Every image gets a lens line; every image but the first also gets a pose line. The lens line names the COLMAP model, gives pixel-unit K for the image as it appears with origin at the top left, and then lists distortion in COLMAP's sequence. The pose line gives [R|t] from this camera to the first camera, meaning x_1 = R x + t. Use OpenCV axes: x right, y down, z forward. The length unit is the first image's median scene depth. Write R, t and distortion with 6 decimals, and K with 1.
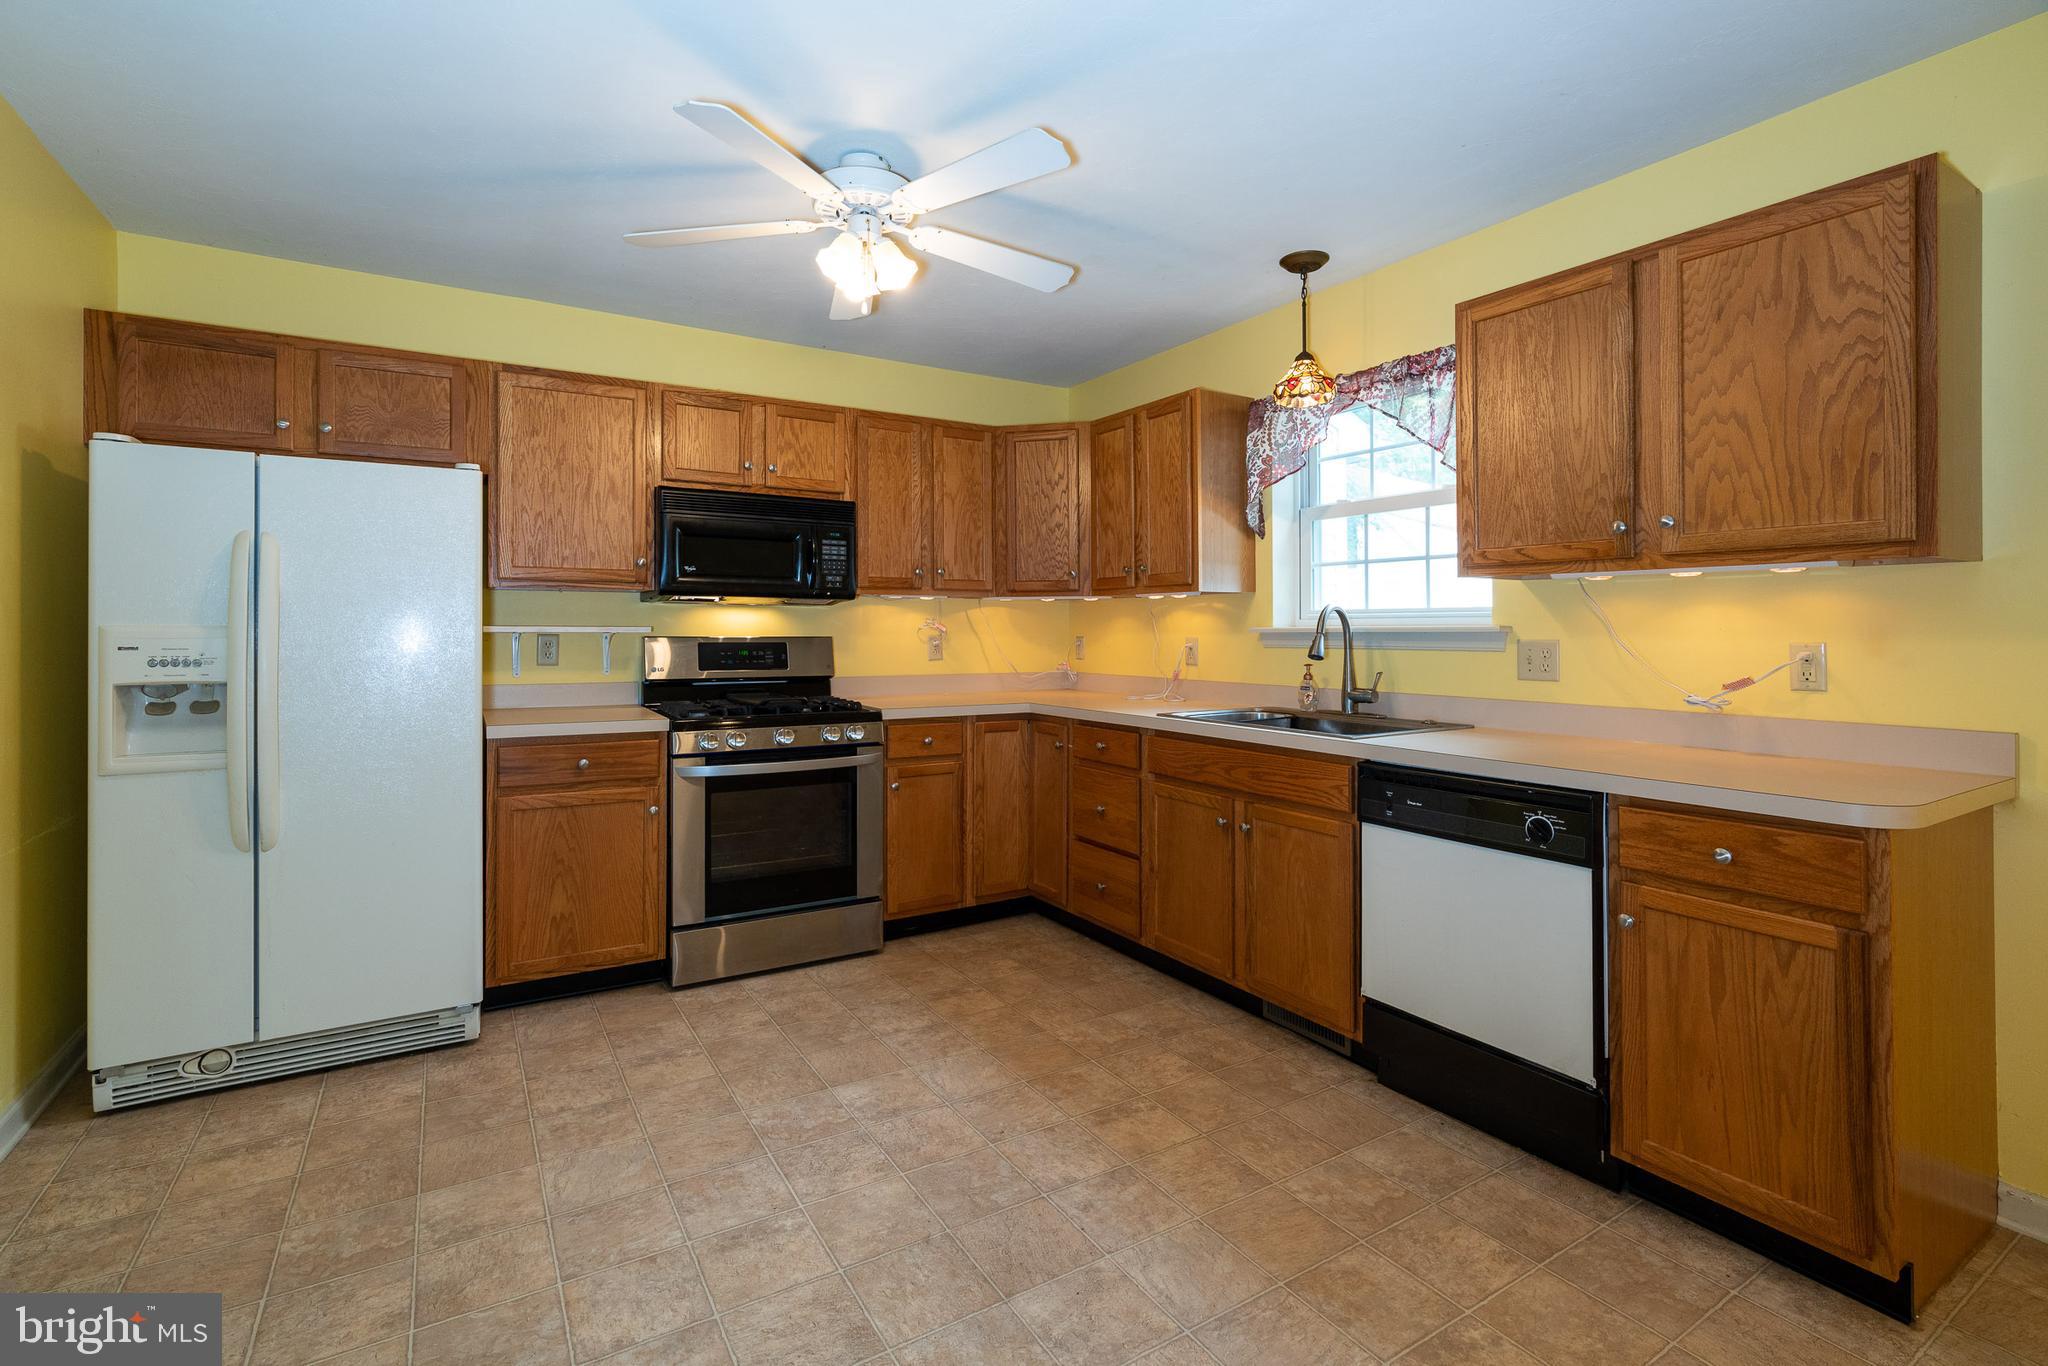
lens RADIAL K [[940.6, 0, 1023.6], [0, 940.6, 615.5], [0, 0, 1]] dist [-0.001352, 0.000814]
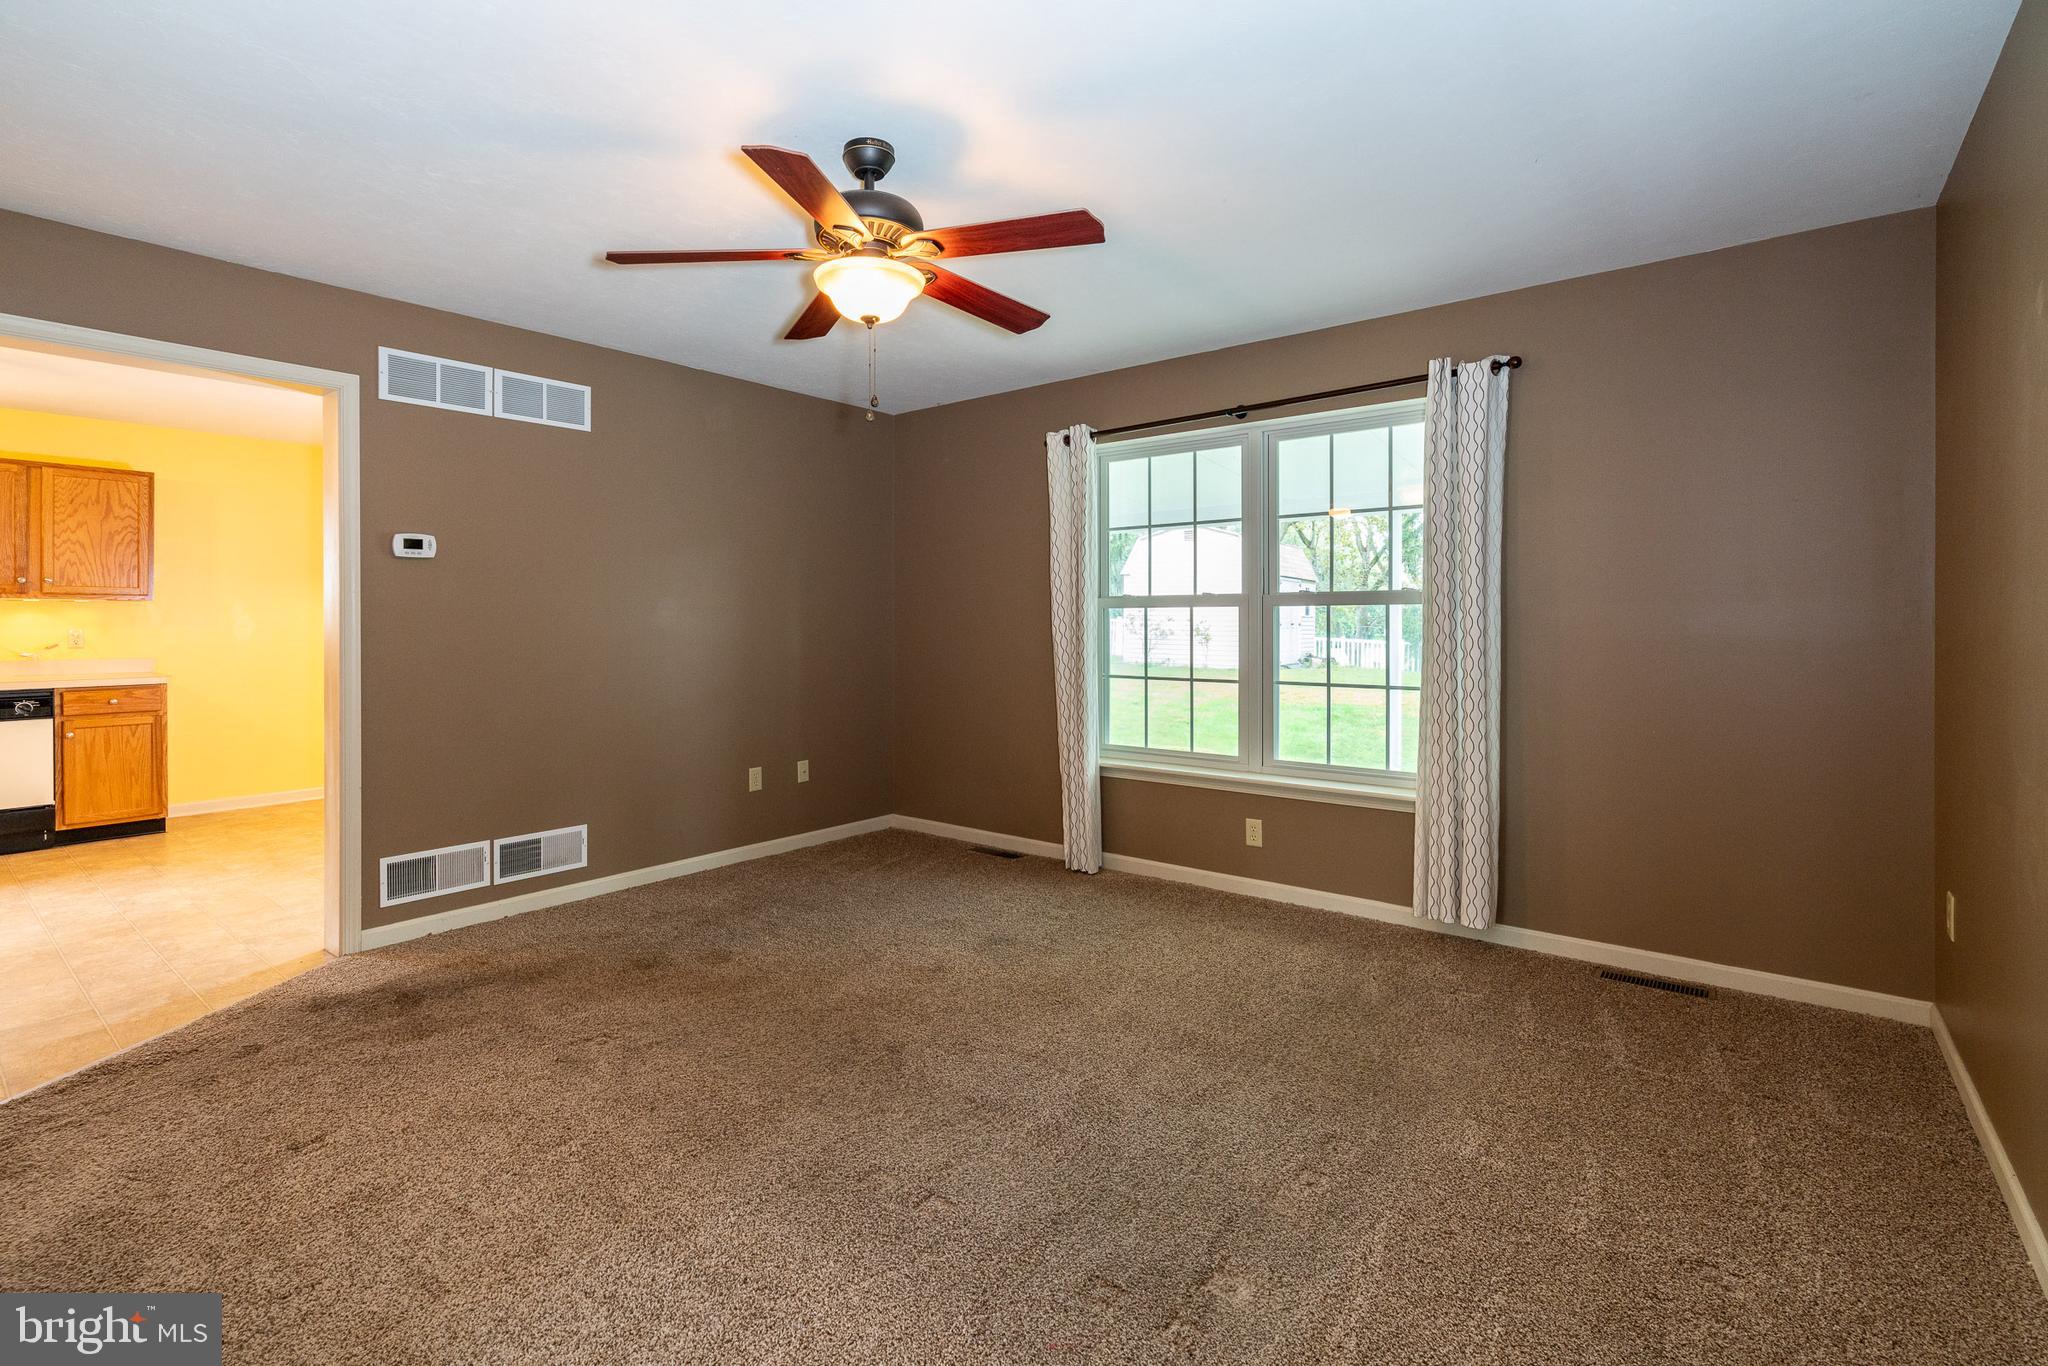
lens RADIAL K [[928.9, 0, 996.8], [0, 928.9, 626.5], [0, 0, 1]] dist [-0.003918, -0.000004]
pose [[-0.321253, -0.002878, 0.946989, -1.618795], [-0.009828, 0.999952, -0.000295, -0.002429], [-0.946942, -0.009402, -0.321266, -0.382046]]
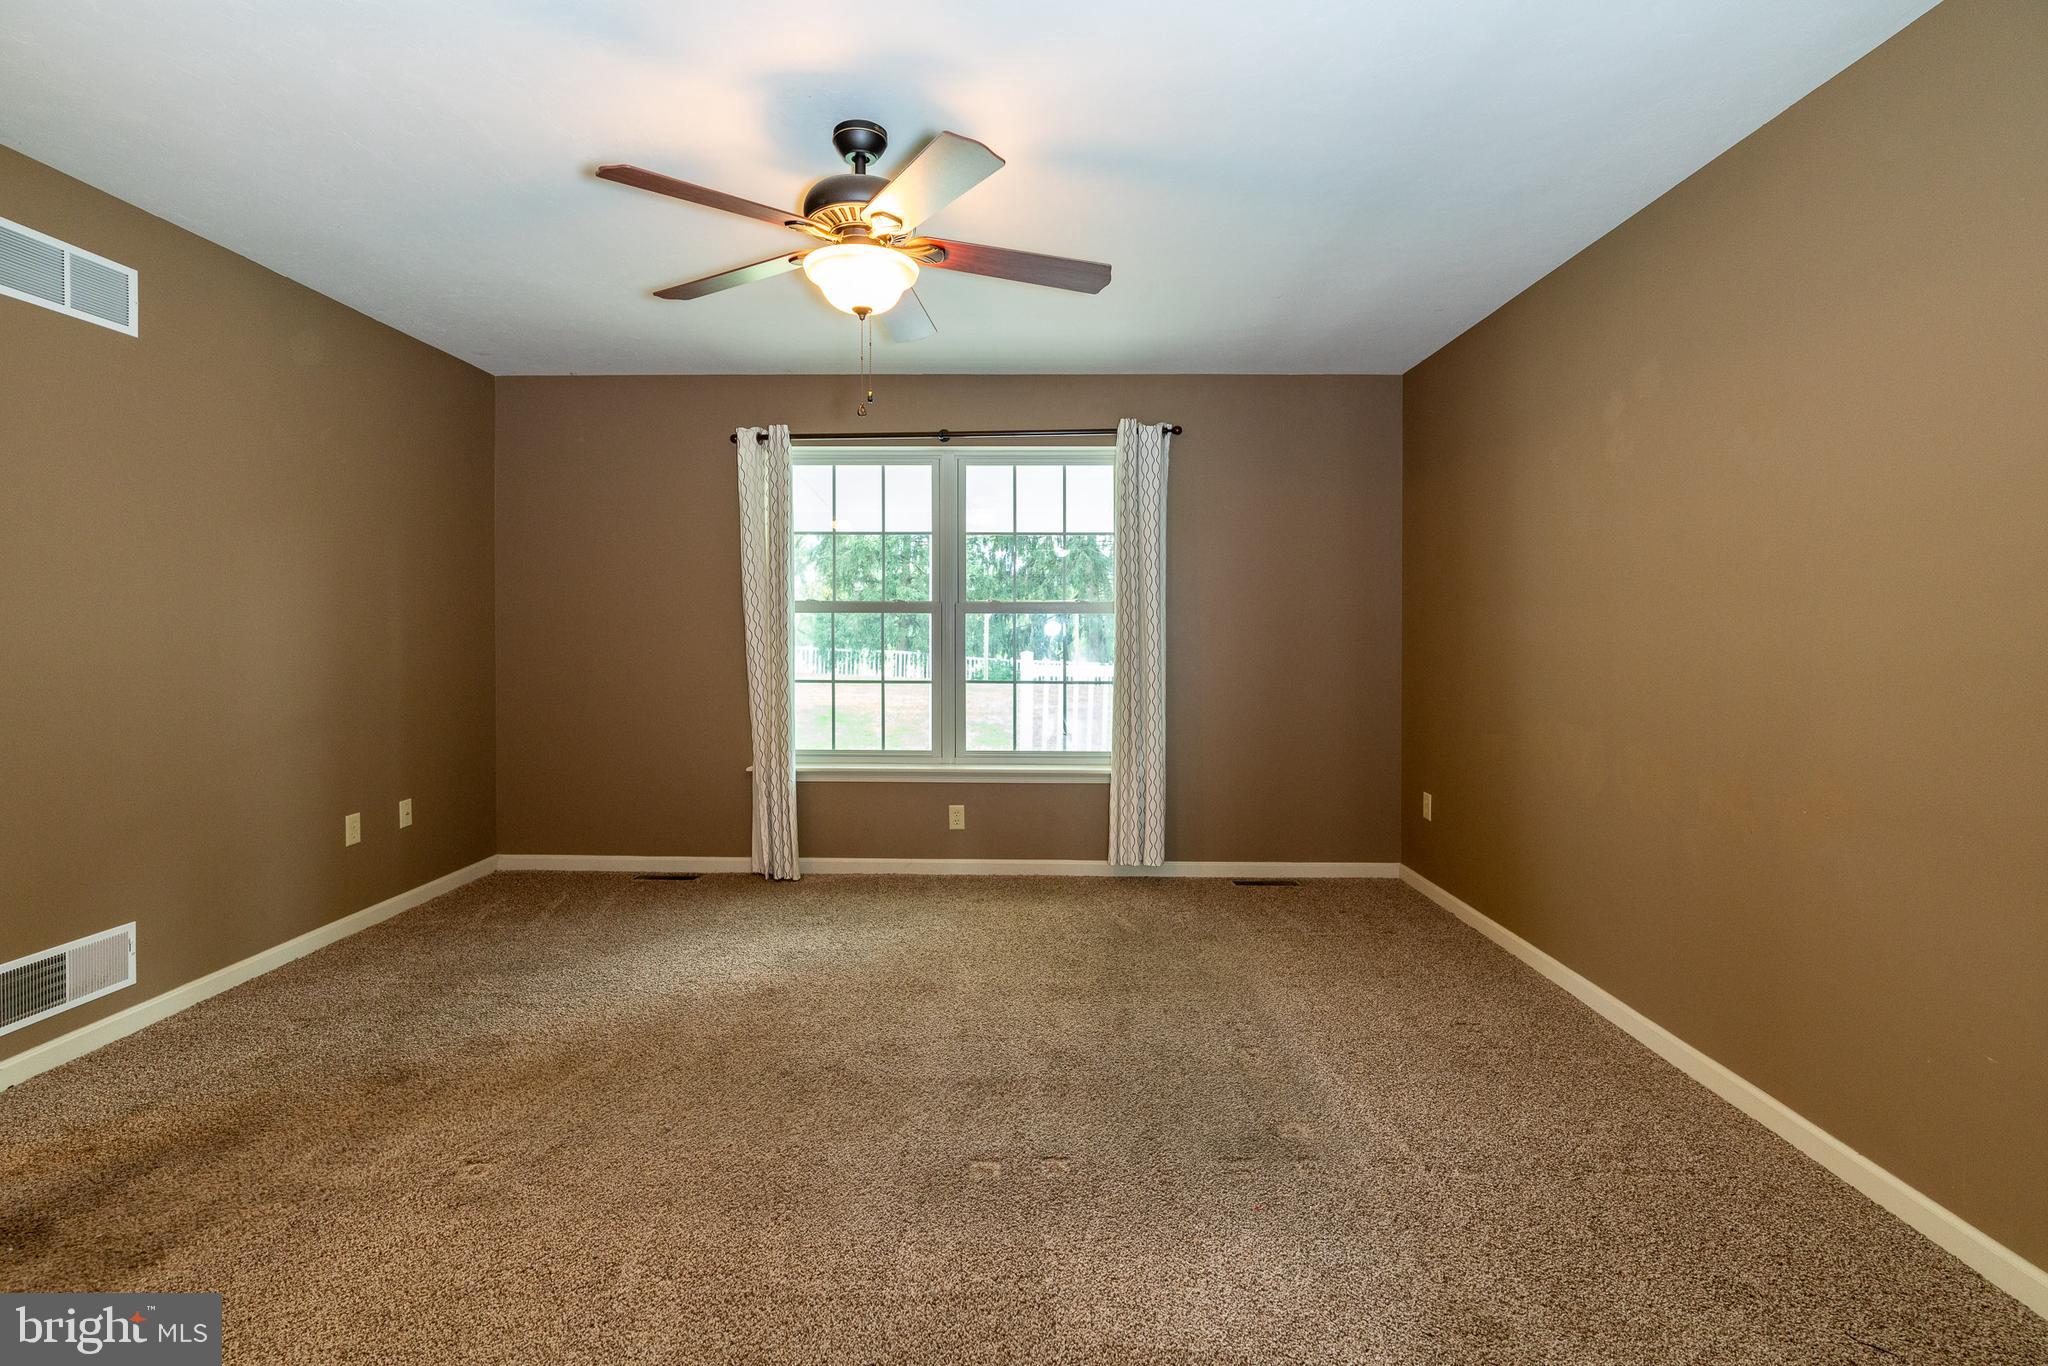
lens RADIAL K [[936.0, 0, 998.0], [0, 936.0, 642.0], [0, 0, 1]] dist [-0.011515, 0.008420]
pose [[-0.831780, -0.010835, 0.555000, -1.376756], [-0.010985, 0.999935, 0.003058, 0.004335], [-0.554997, -0.003553, -0.831845, 0.007214]]
